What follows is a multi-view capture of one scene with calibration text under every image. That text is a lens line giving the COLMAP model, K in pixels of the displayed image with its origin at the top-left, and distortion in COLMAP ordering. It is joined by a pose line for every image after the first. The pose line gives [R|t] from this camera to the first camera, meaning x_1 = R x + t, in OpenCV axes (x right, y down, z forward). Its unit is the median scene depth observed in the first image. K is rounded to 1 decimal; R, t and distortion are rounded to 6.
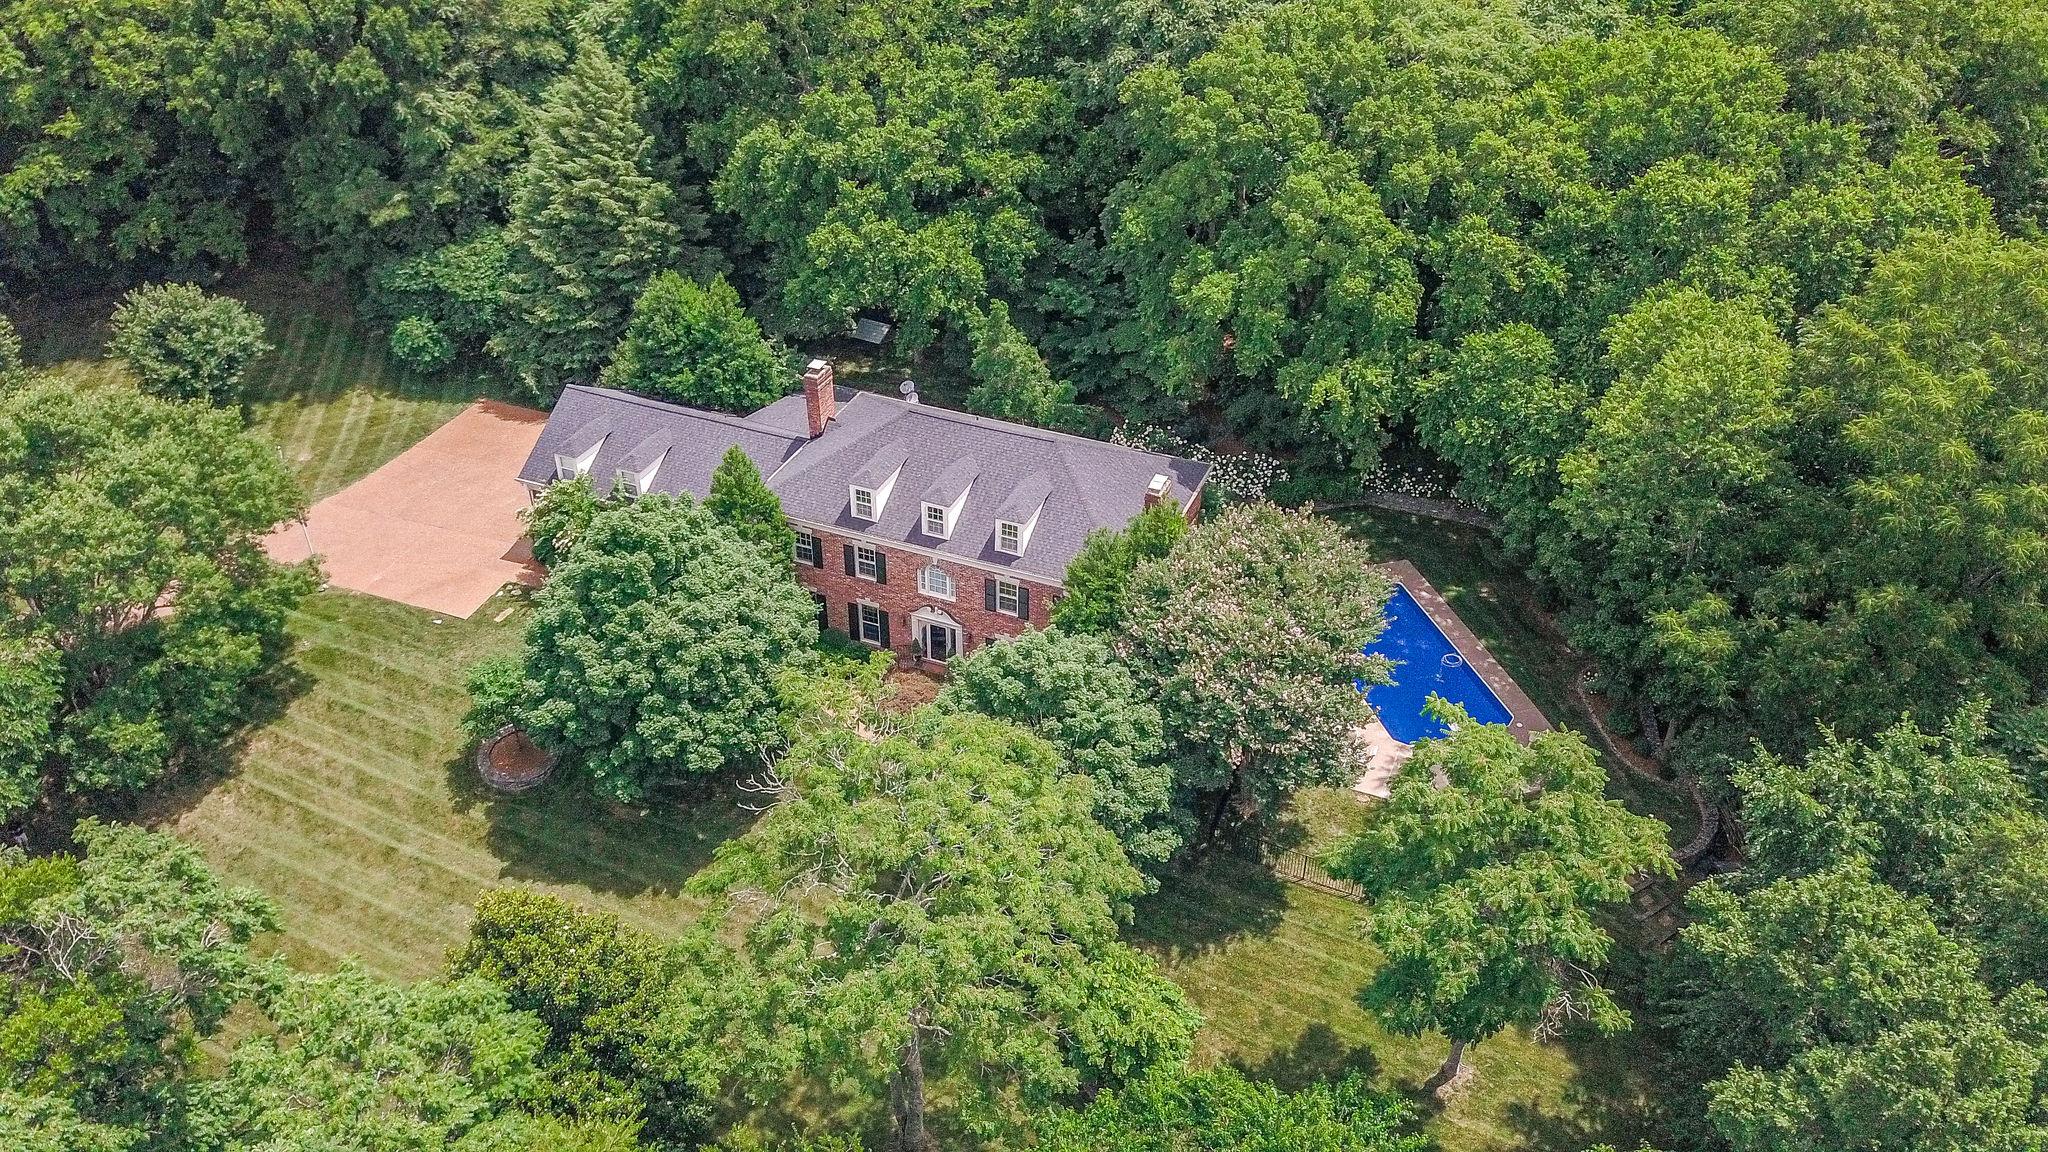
lens RADIAL K [[1540.0, 0, 1027.0], [0, 1540.0, 578.1], [0, 0, 1]] dist [0.015137, -0.008895]
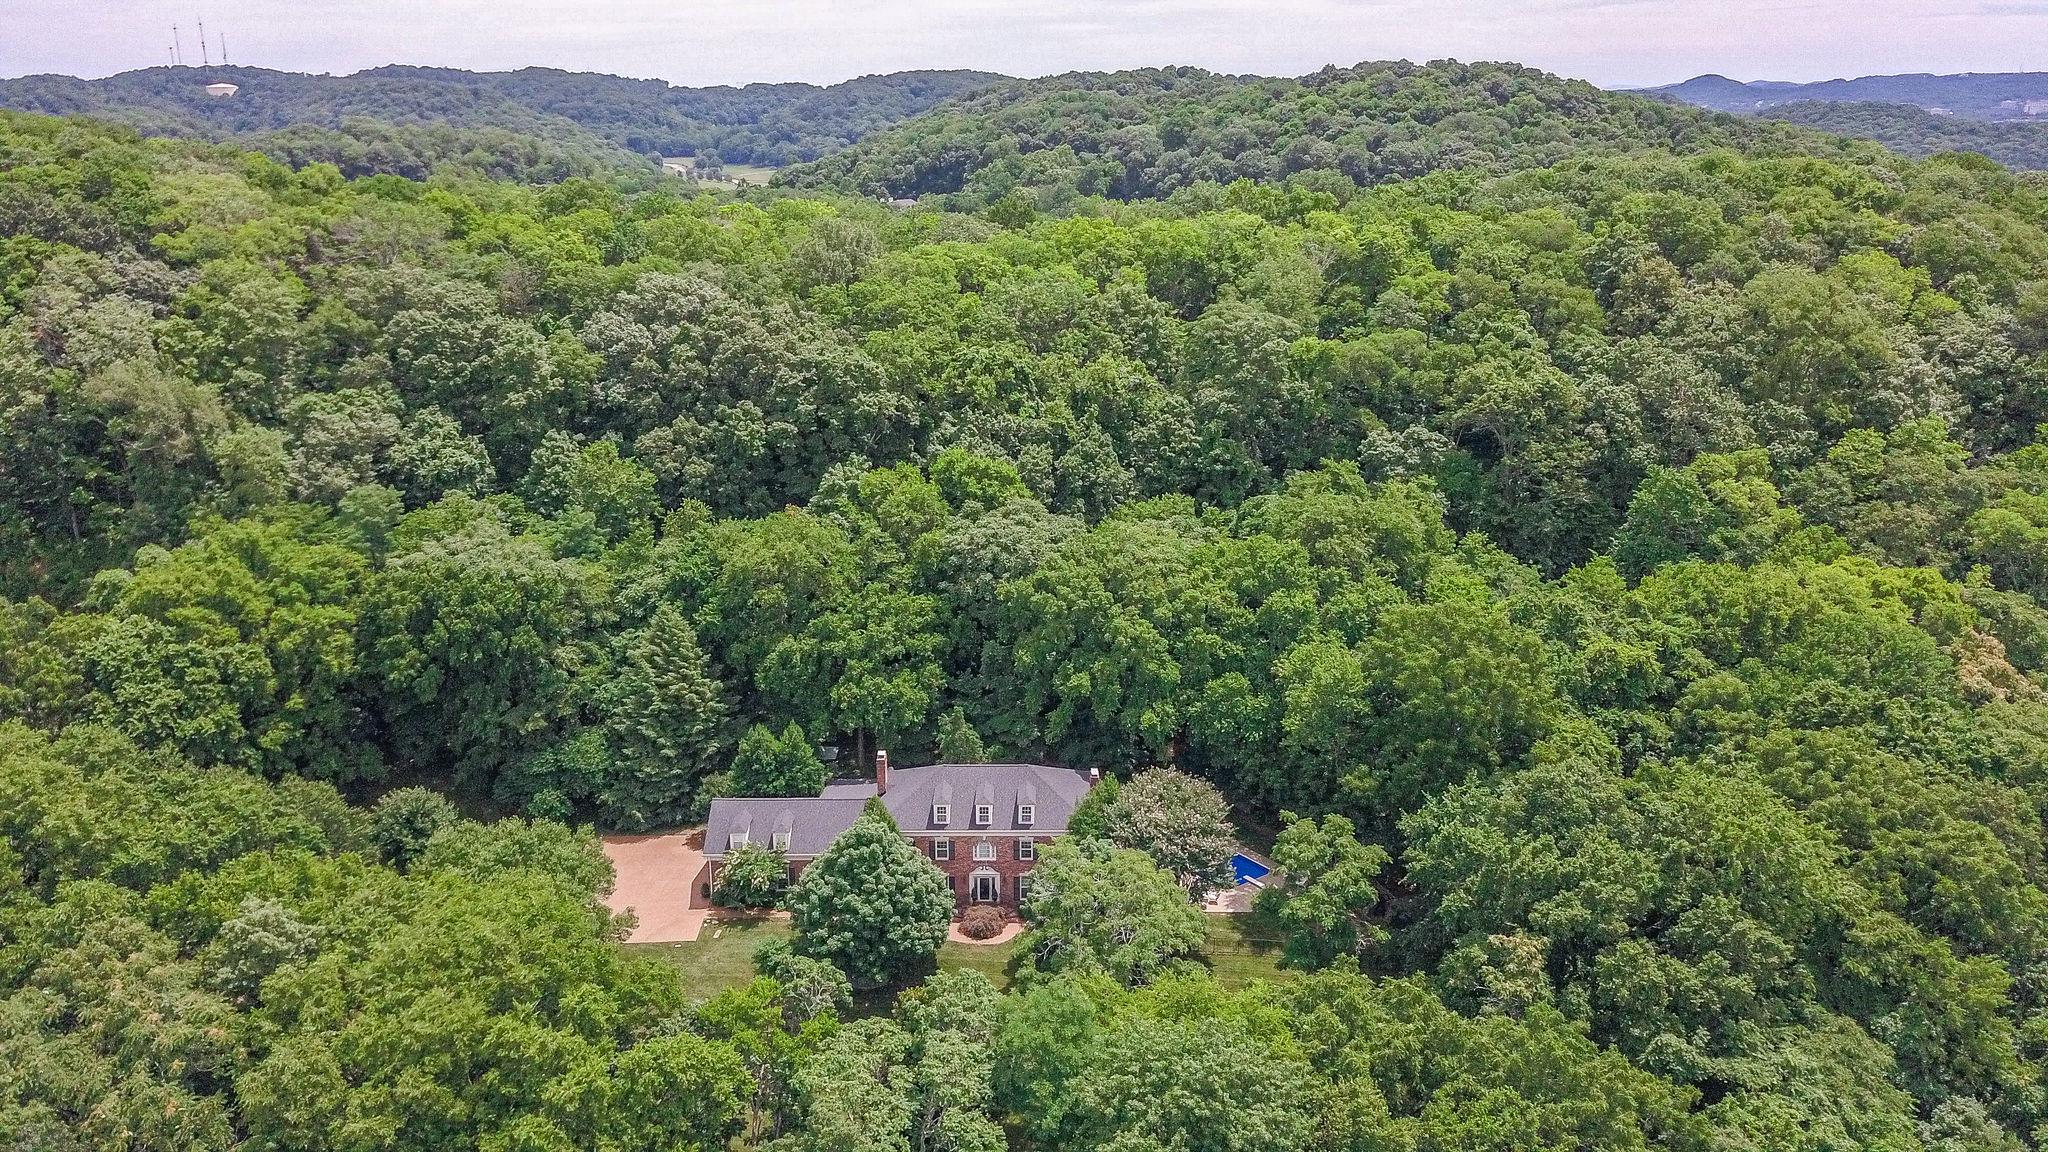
lens RADIAL K [[1540.0, 0, 1033.5], [0, 1540.0, 564.5], [0, 0, 1]] dist [0.015137, -0.008895]
pose [[0.921151, -0.109024, 0.373623, -0.662080], [0.224947, 0.932525, -0.282483, 0.218456], [-0.317615, 0.344255, 0.883521, -0.780761]]
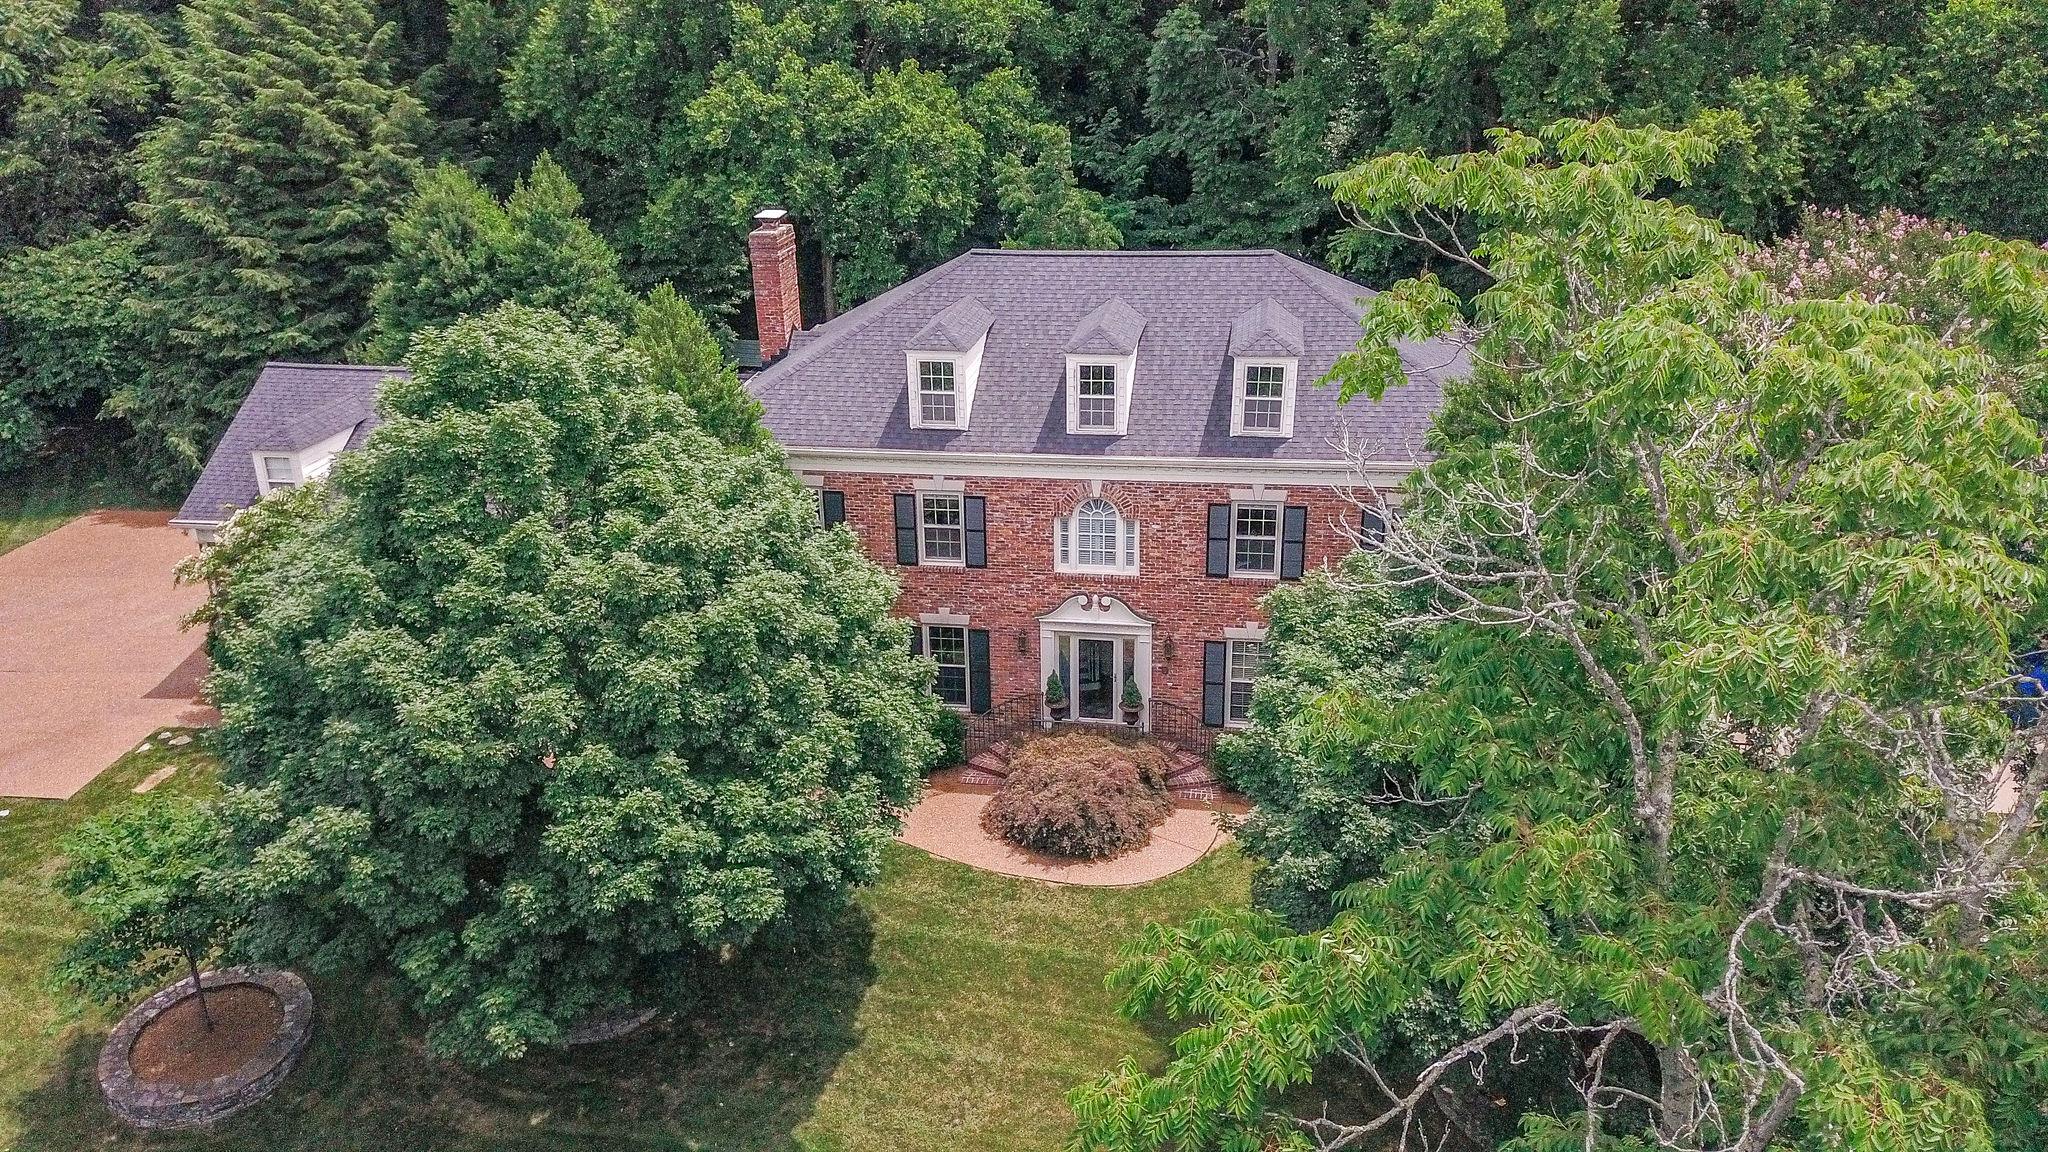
lens RADIAL K [[1540.0, 0, 982.7], [0, 1540.0, 595.7], [0, 0, 1]] dist [0.015137, -0.008895]
pose [[0.976546, -0.108149, 0.186179, -0.188976], [0.147831, 0.965453, -0.214585, 0.121478], [-0.156540, 0.237075, 0.958796, 0.536290]]
